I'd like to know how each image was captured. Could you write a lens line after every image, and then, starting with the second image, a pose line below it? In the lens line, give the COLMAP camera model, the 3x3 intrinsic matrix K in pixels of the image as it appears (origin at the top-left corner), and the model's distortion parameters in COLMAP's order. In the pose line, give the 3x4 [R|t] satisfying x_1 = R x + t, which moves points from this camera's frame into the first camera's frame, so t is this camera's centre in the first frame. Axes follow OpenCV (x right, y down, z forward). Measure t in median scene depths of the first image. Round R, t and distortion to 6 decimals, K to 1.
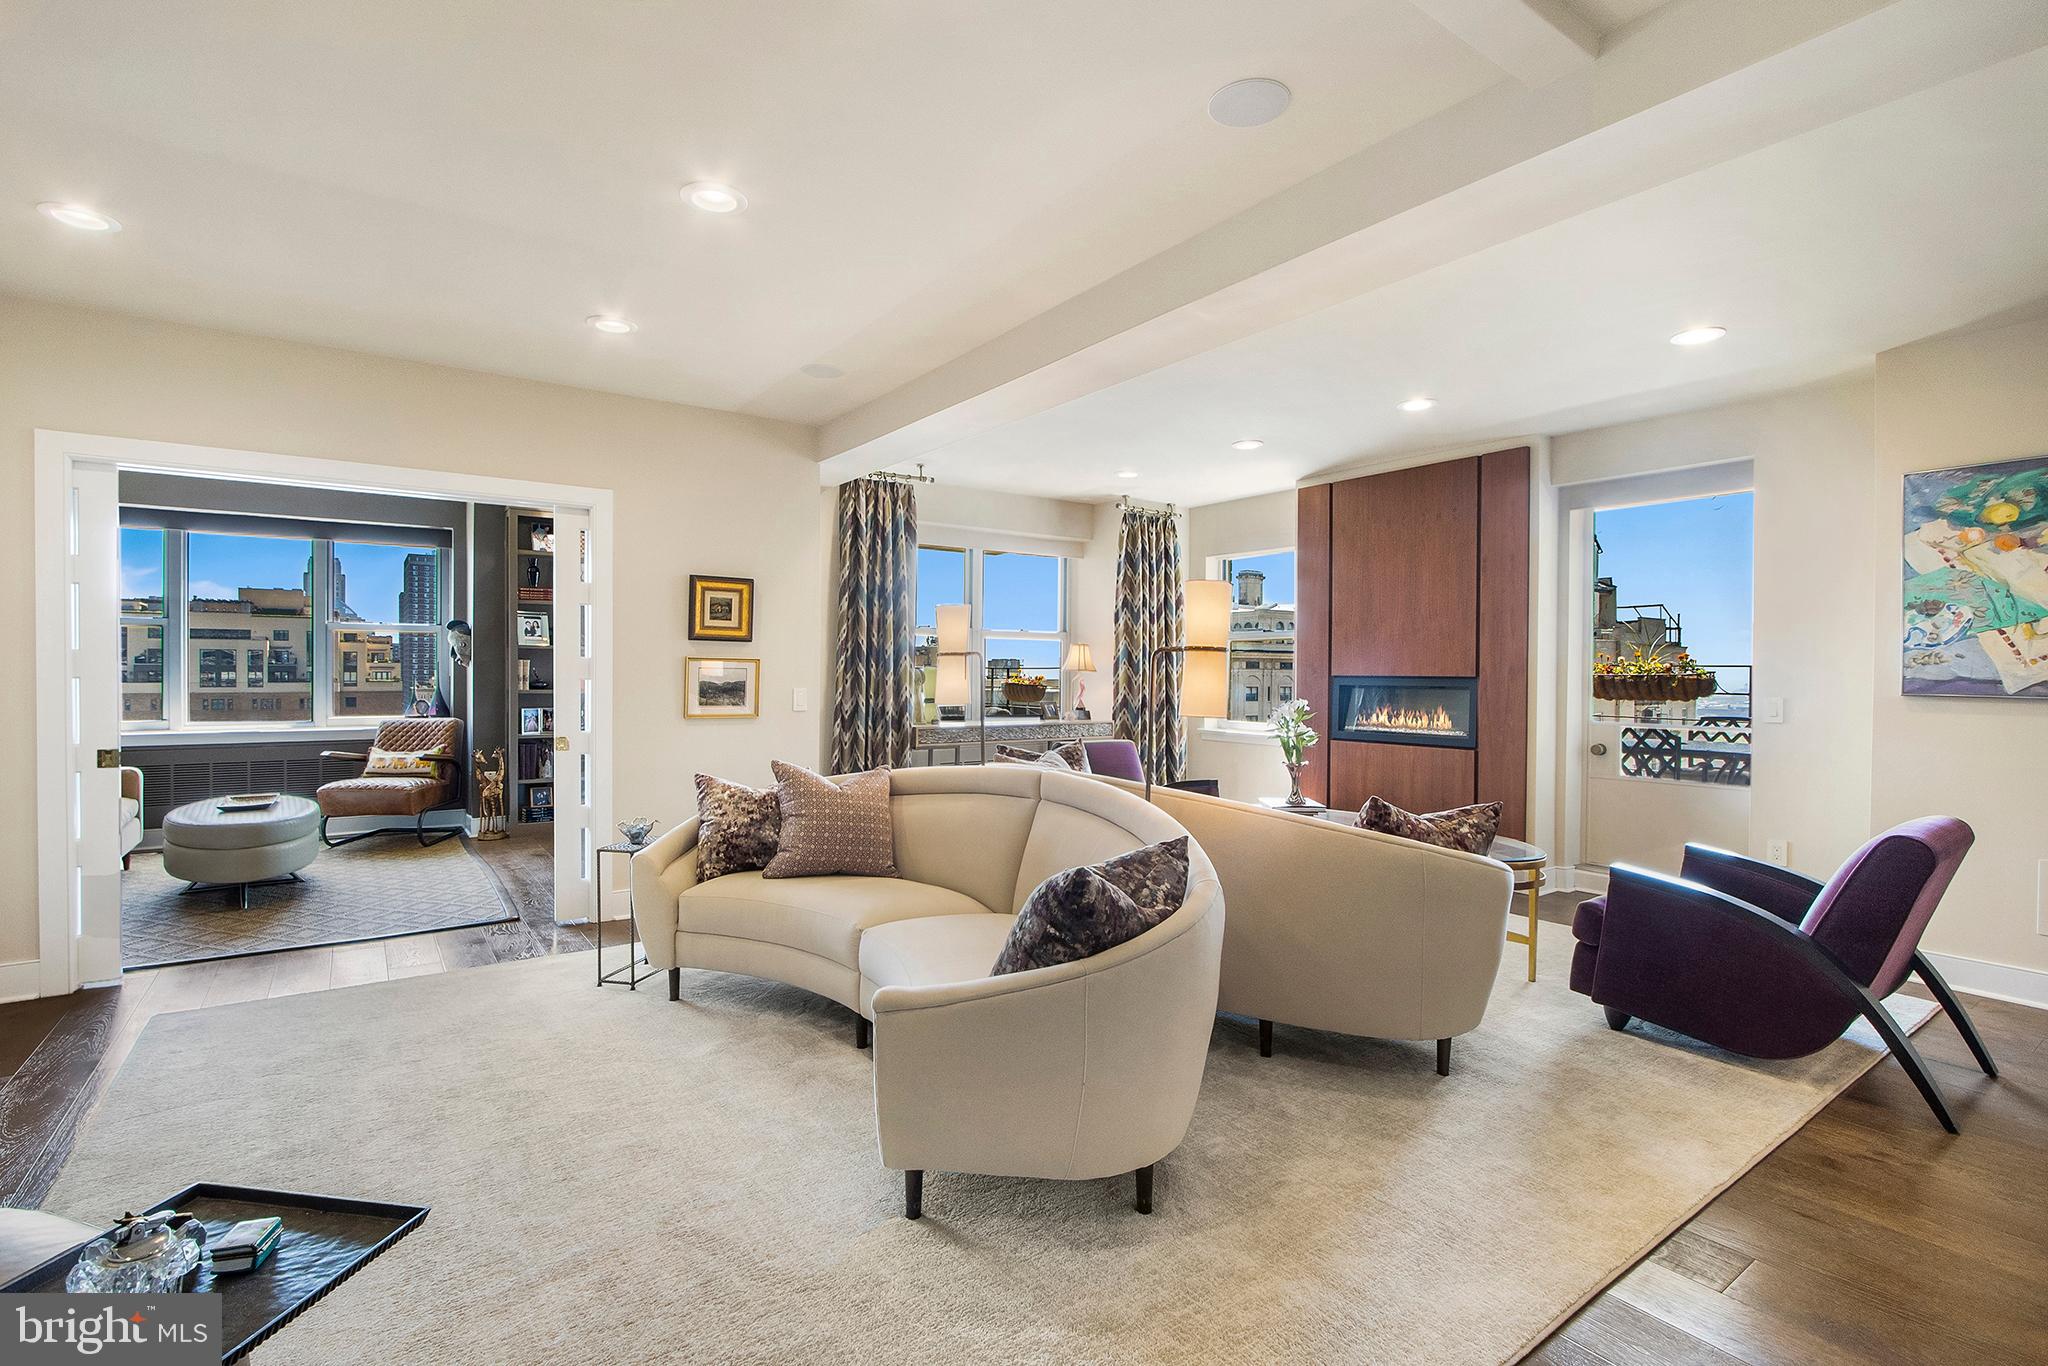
lens RADIAL K [[949.5, 0, 1024.0], [0, 949.5, 683.0], [0, 0, 1]] dist [-0.020881, 0.000321]
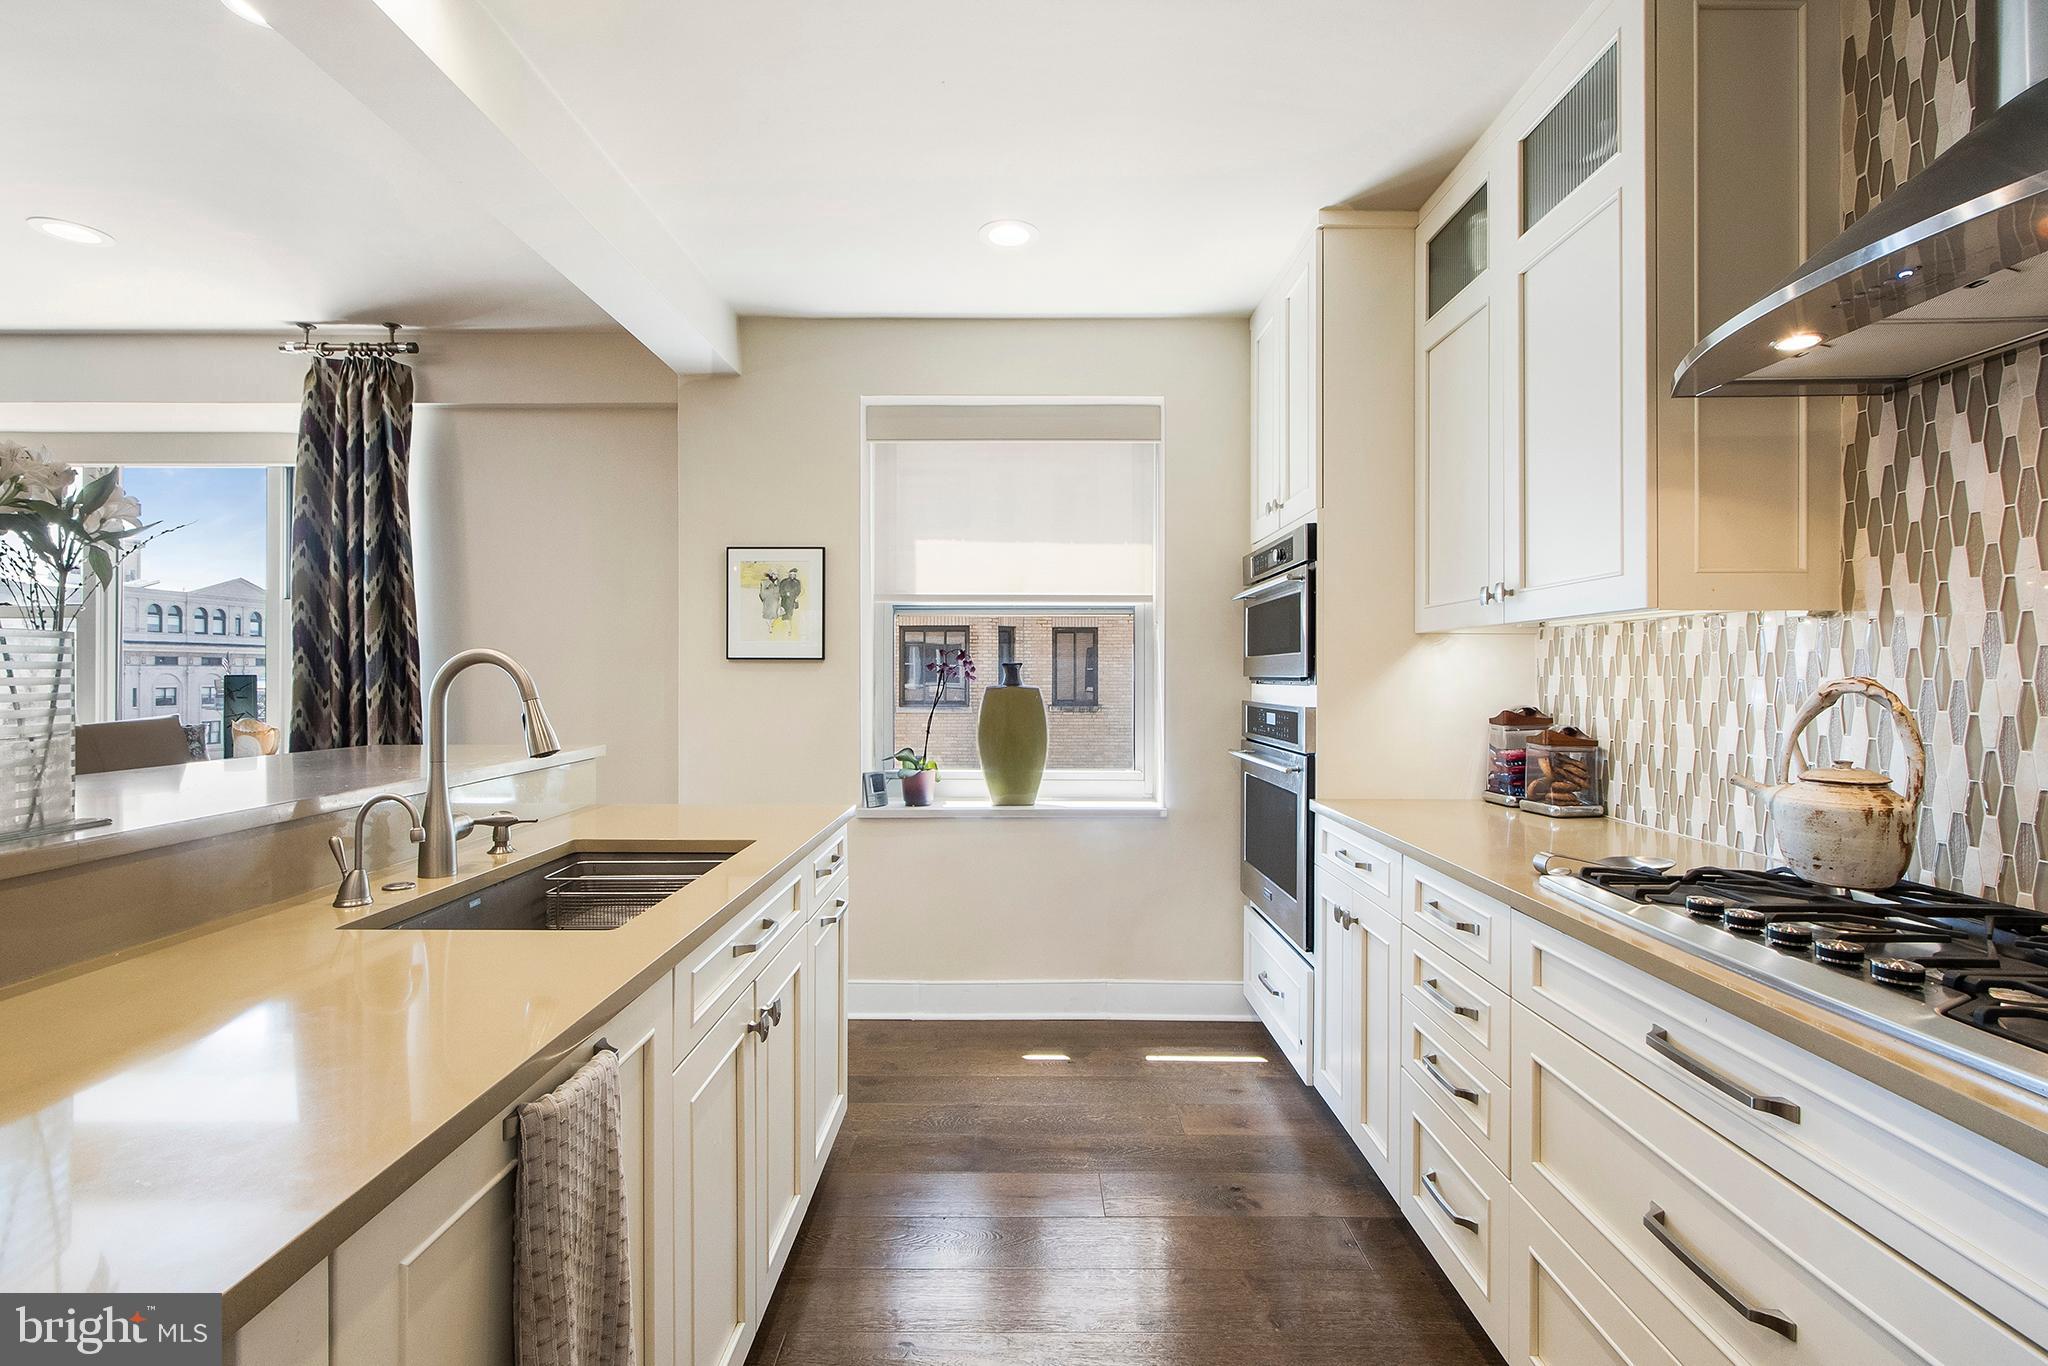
lens RADIAL K [[933.2, 0, 1002.2], [0, 933.2, 665.5], [0, 0, 1]] dist [0.002026, 0.000565]
pose [[0.585912, -0.004754, 0.810360, 1.067846], [0.014639, 0.999882, -0.004719, 0.003890], [-0.810242, 0.014628, 0.585913, -0.378944]]
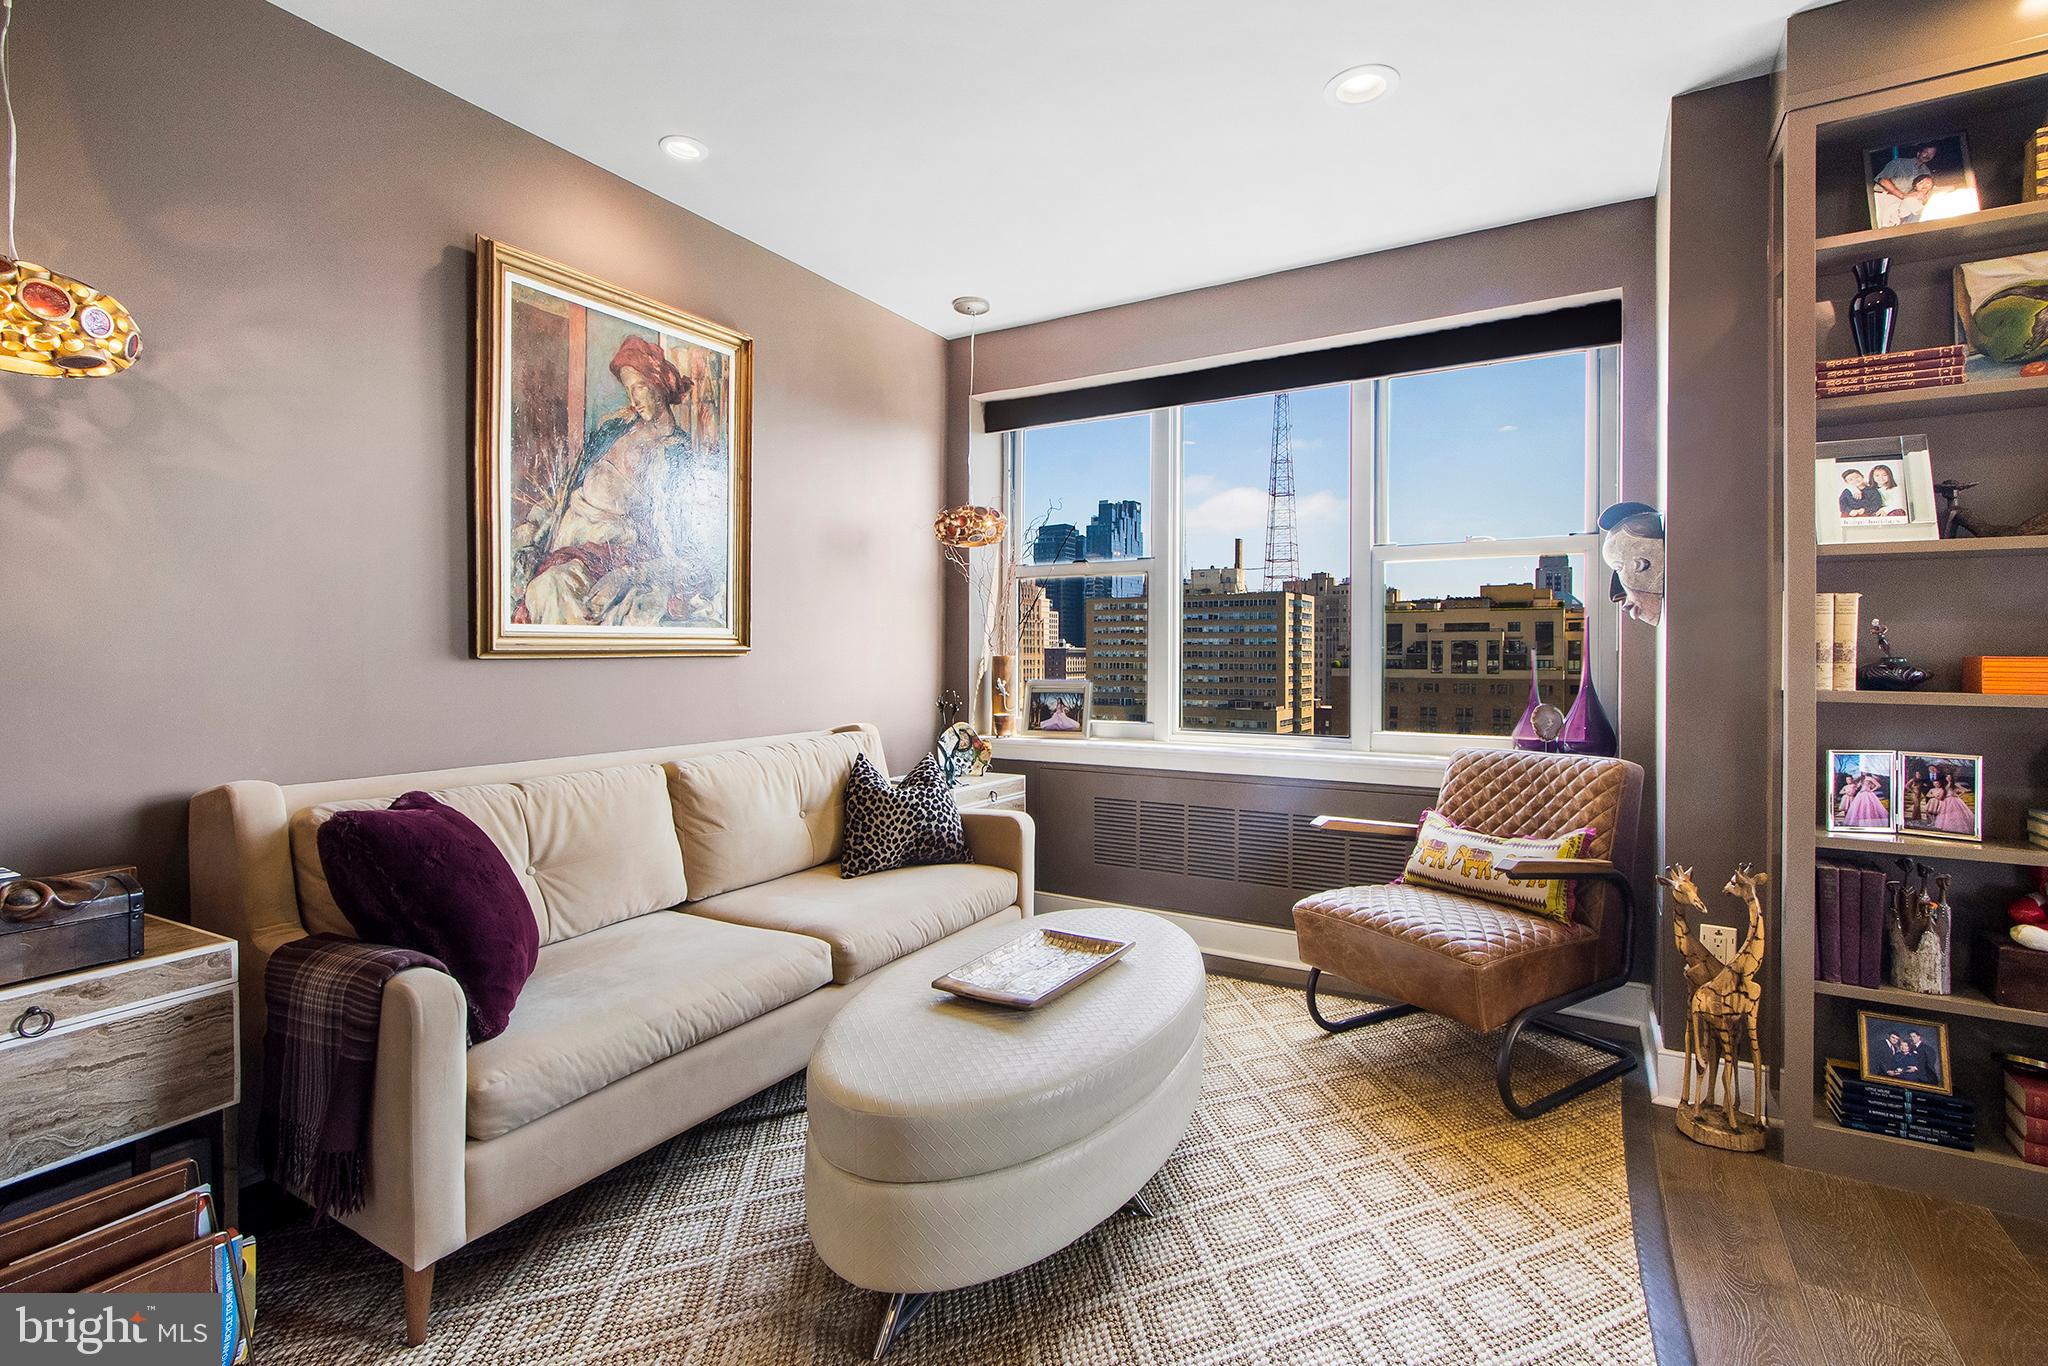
lens RADIAL K [[952.1, 0, 1024.4], [0, 952.1, 666.1], [0, 0, 1]] dist [-0.010664, -0.000215]
pose [[0.408024, 0.002281, -0.912968, -0.385742], [-0.007428, 0.999972, -0.000822, 0.002083], [0.912941, 0.007117, 0.408030, 0.682528]]
